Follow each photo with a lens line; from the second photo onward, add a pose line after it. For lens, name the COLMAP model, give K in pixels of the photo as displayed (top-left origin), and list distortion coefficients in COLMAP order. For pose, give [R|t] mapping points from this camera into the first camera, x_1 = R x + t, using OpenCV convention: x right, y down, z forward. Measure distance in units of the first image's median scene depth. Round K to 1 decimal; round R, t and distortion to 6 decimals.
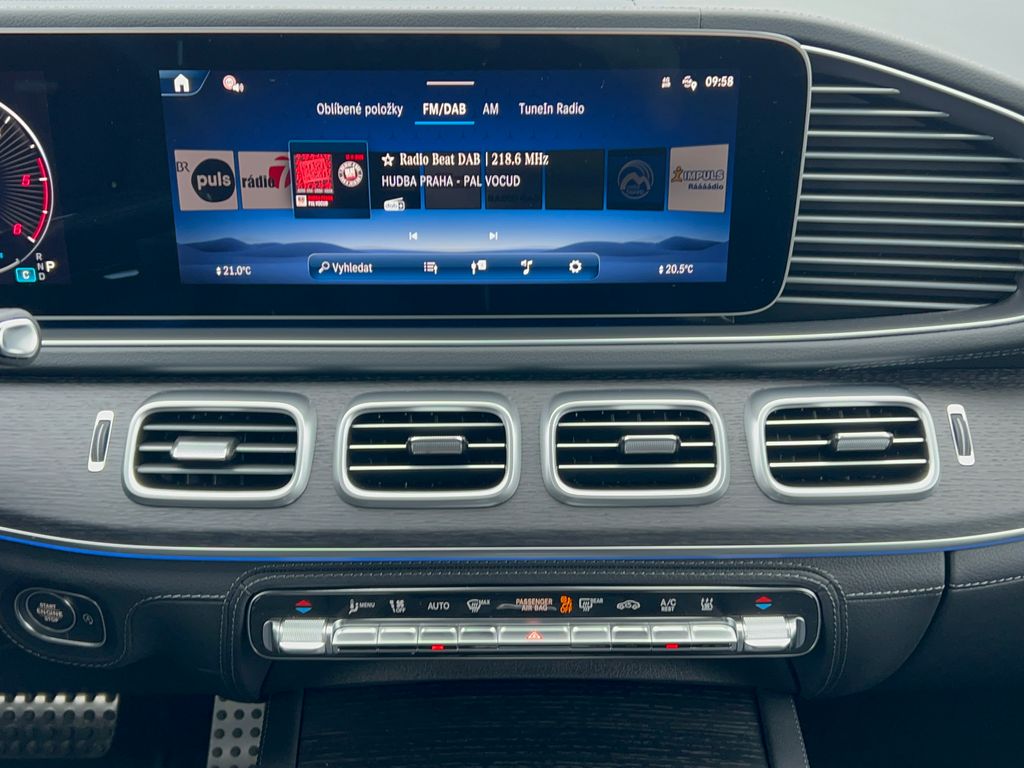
lens RADIAL K [[1195.3, 0, 509.1], [0, 1195.3, 404.8], [0, 0, 1]] dist [0.195458, -0.683212]
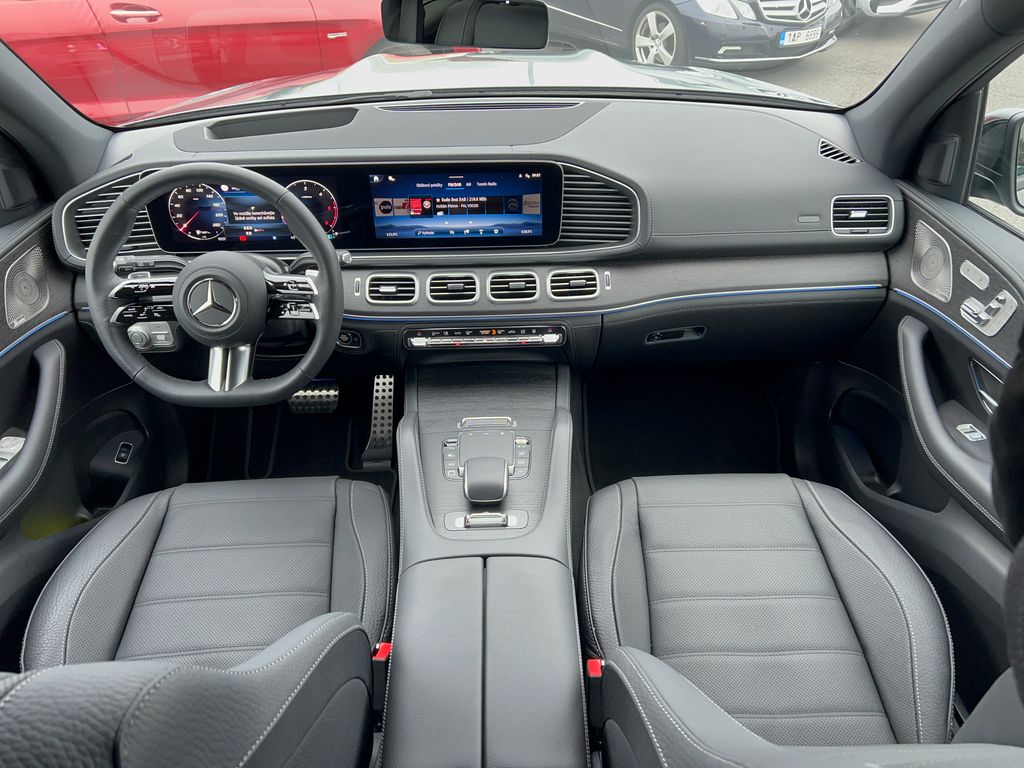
lens RADIAL K [[819.3, 0, 521.3], [0, 819.3, 423.7], [0, 0, 1]] dist [0.010001, 0.008255]
pose [[0.999658, -0.021076, 0.015477, 0.080900], [0.017965, 0.983653, 0.179178, 0.002133], [-0.019000, -0.178838, 0.983695, -1.337374]]
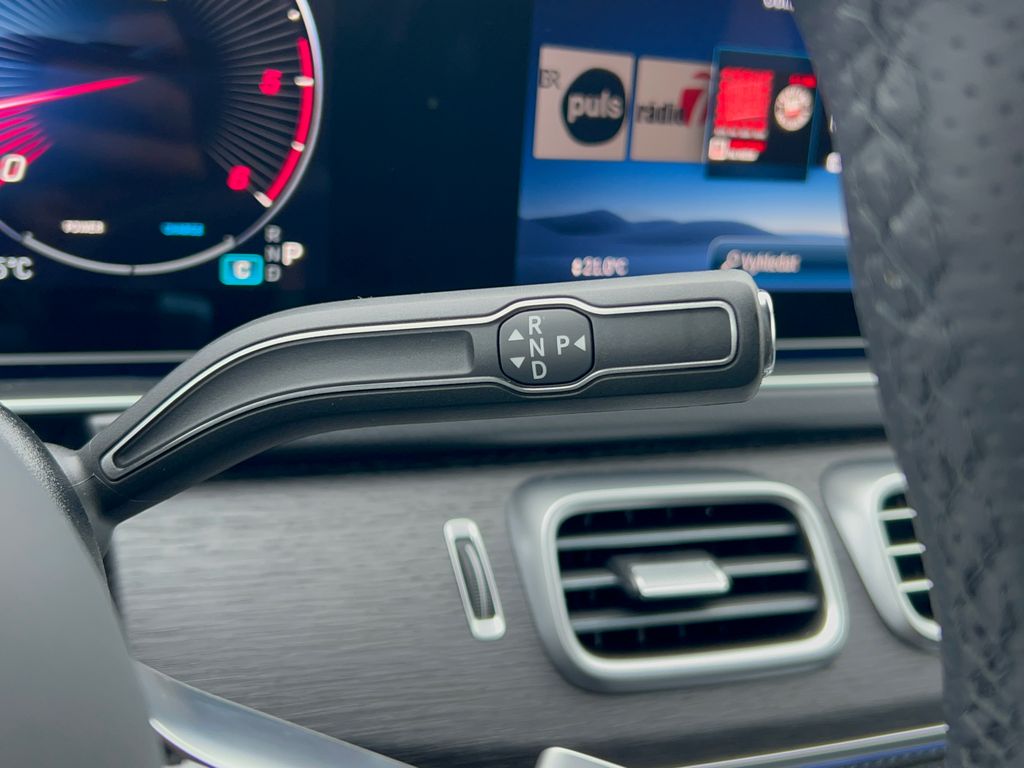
lens RADIAL K [[1195.3, 0, 509.1], [0, 1195.3, 404.8], [0, 0, 1]] dist [0.195458, -0.683212]
pose [[0.920285, -0.031811, 0.389954, -0.512604], [0.063516, 0.995615, -0.068678, -0.007652], [-0.386059, 0.087972, 0.918270, 0.504281]]
